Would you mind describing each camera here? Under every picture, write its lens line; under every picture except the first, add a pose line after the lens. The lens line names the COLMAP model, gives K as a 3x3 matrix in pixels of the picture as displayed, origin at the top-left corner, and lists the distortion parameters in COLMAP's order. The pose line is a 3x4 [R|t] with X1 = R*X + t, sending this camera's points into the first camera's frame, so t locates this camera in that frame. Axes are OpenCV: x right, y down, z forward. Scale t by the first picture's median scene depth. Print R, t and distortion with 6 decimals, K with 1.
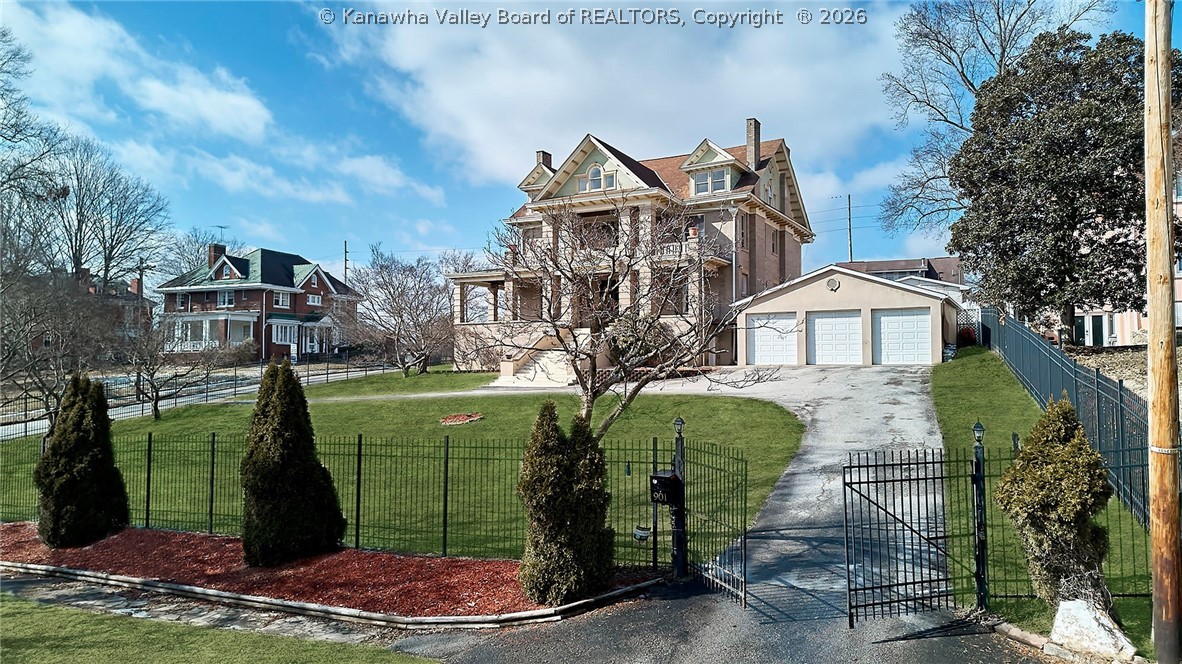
lens RADIAL K [[828.2, 0, 591.0], [0, 828.2, 332.0], [0, 0, 1]] dist [0.059640, -0.002624]
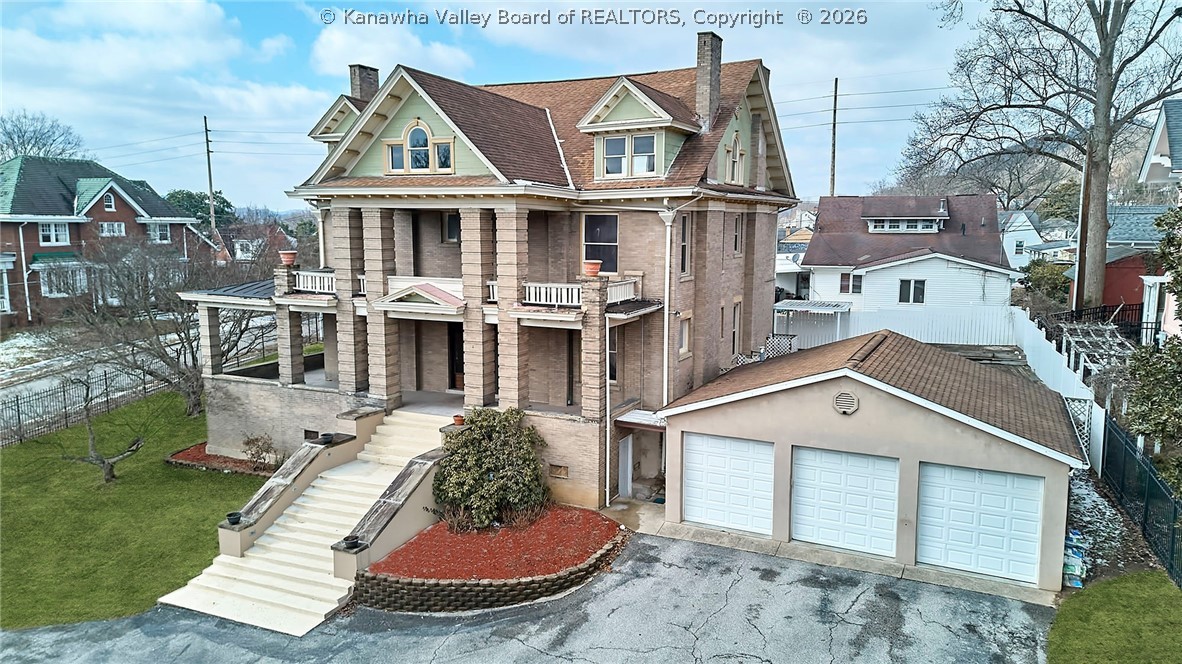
lens RADIAL K [[824.4, 0, 591.0], [0, 824.4, 332.0], [0, 0, 1]] dist [0.126879, -0.053302]
pose [[0.998826, -0.003601, 0.048316, 0.076860], [-0.005428, 0.982639, 0.185446, -0.142287], [-0.048145, -0.185490, 0.981466, 0.365115]]
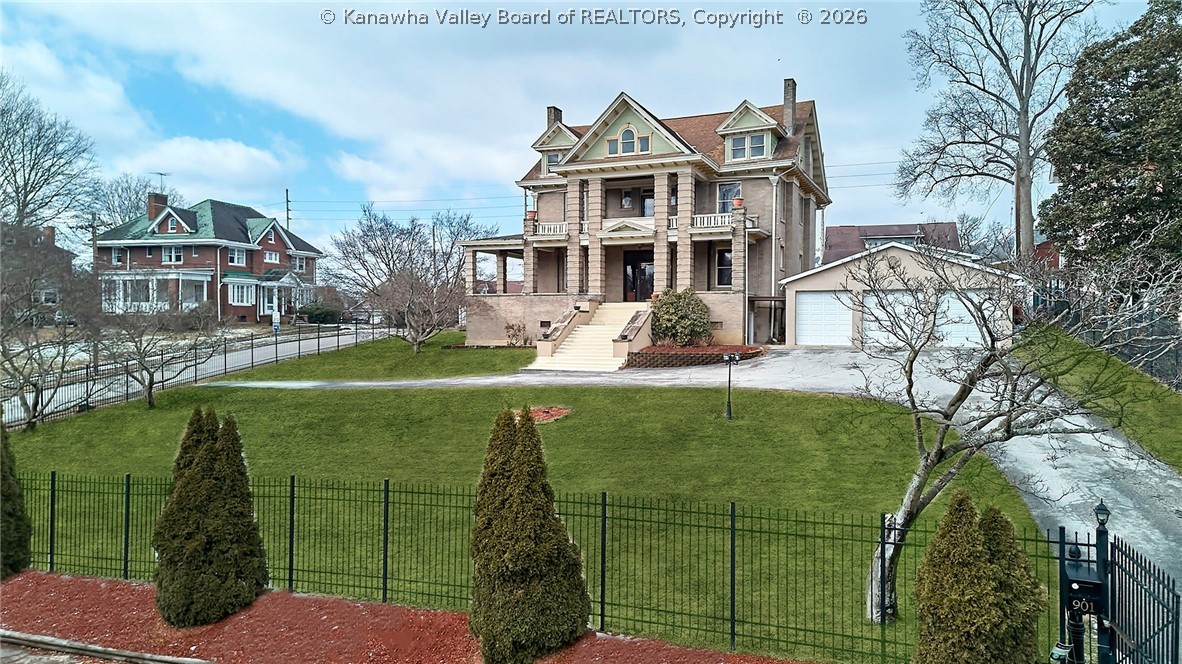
lens RADIAL K [[824.4, 0, 591.0], [0, 824.4, 332.0], [0, 0, 1]] dist [0.126879, -0.053302]
pose [[0.995683, 0.001695, 0.092800, -0.102518], [-0.007450, 0.998067, 0.061700, -0.024257], [-0.092516, -0.062125, 0.993771, 0.055978]]
